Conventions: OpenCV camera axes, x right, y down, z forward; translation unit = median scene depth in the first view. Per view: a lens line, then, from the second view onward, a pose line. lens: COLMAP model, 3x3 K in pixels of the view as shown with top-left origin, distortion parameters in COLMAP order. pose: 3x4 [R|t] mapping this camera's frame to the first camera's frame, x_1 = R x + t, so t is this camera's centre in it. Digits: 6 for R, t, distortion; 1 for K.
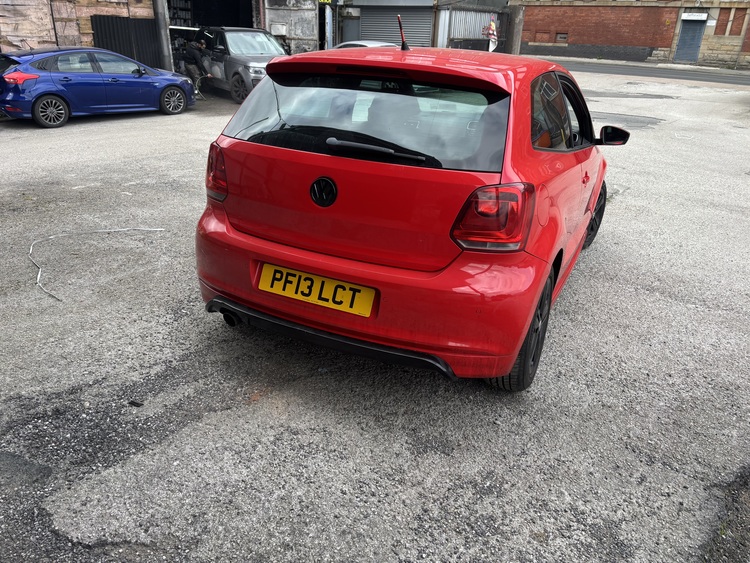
lens RADIAL K [[572.1, 0, 373.3], [0, 572.1, 280.5], [0, 0, 1]] dist [0.050798, -0.050407]
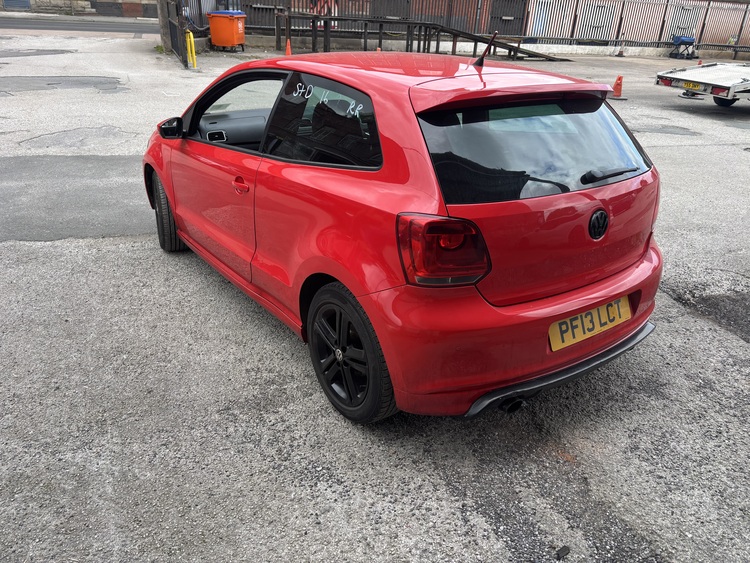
lens RADIAL K [[572.1, 0, 377.6], [0, 572.1, 280.9], [0, 0, 1]] dist [0.050798, -0.050407]
pose [[0.474569, -0.394970, 0.786628, -0.168810], [0.322508, 0.909550, 0.262122, -0.069906], [-0.819007, 0.129299, 0.559025, 0.118387]]
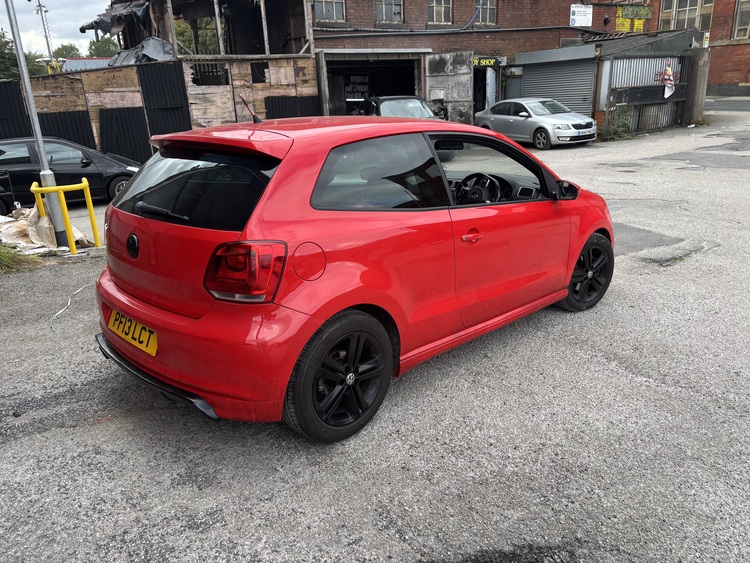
lens RADIAL K [[572.1, 0, 379.4], [0, 572.1, 283.2], [0, 0, 1]] dist [0.050798, -0.050407]
pose [[0.944464, 0.028650, -0.327364, 0.120530], [-0.057550, 0.995217, -0.078937, -0.002368], [0.323537, 0.093393, 0.941595, 0.008610]]
